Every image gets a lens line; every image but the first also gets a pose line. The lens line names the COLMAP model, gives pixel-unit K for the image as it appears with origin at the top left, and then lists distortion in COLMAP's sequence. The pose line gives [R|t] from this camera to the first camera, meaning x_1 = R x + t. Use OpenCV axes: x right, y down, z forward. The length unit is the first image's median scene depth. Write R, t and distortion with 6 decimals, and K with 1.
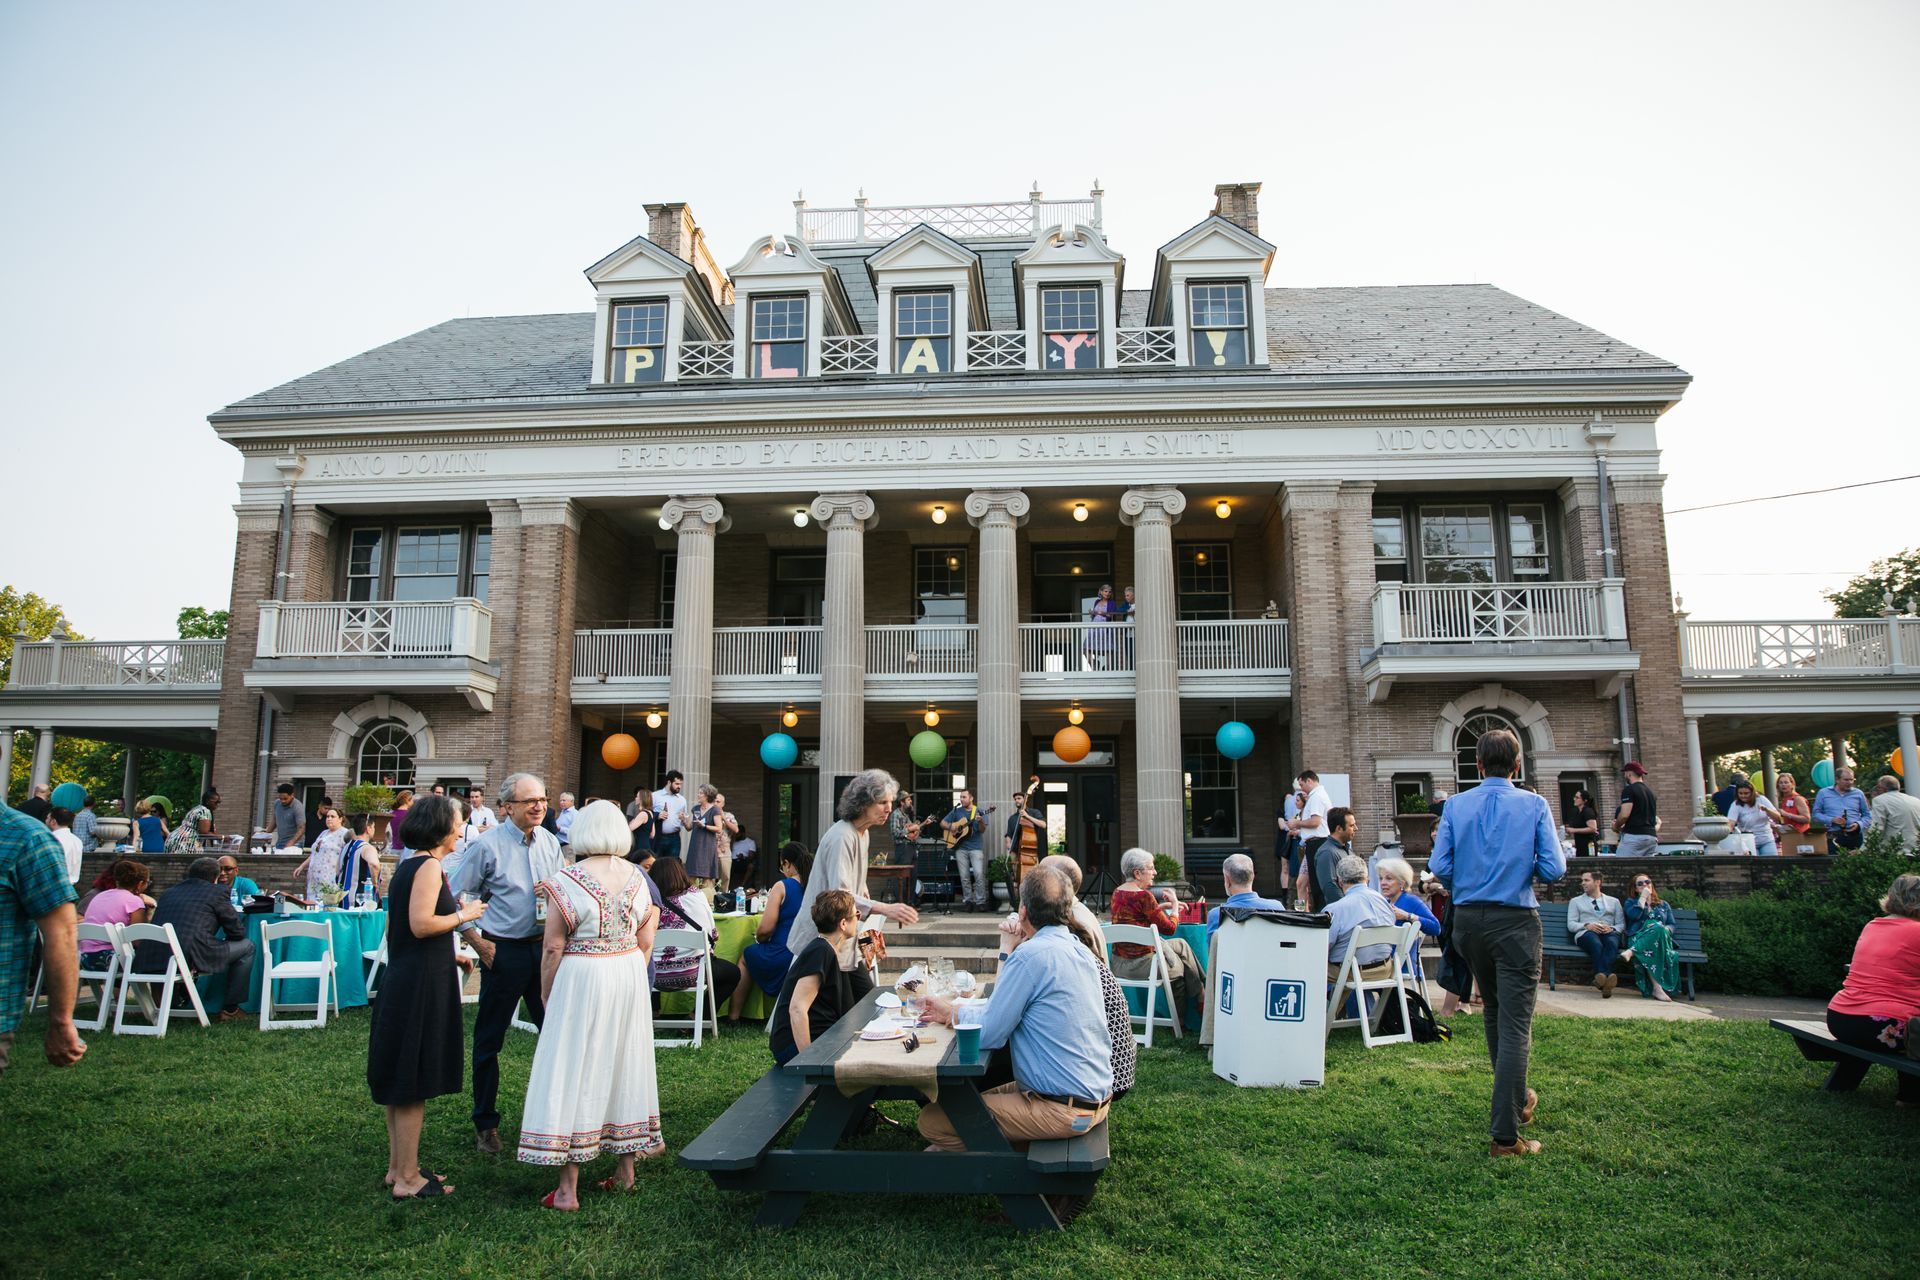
lens RADIAL K [[1407.2, 0, 960.0], [0, 1407.2, 640.0], [0, 0, 1]] dist [-0.049088, 0.003631]
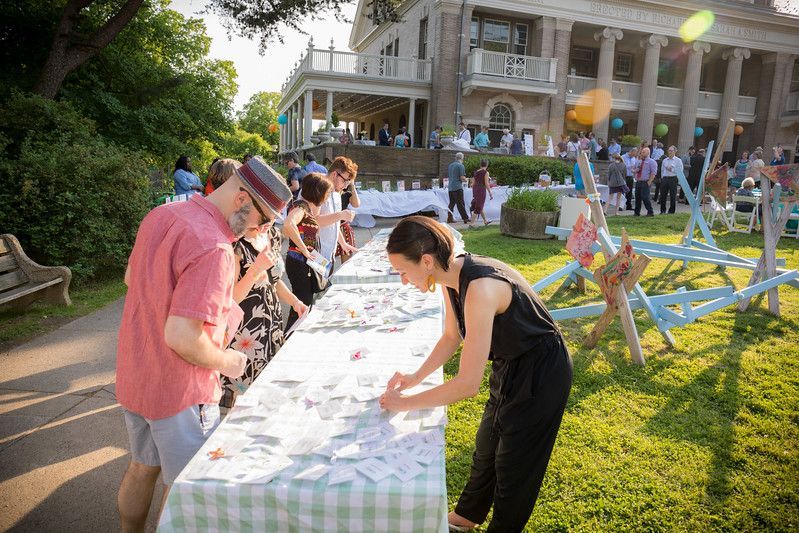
lens RADIAL K [[585.6, 0, 399.5], [0, 585.6, 266.5], [0, 0, 1]] dist [-0.049088, 0.003631]
pose [[0.908938, -0.035588, 0.415410, -1.037677], [-0.111552, 0.939268, 0.324549, 0.013522], [-0.401731, -0.341335, 0.849766, 0.076215]]
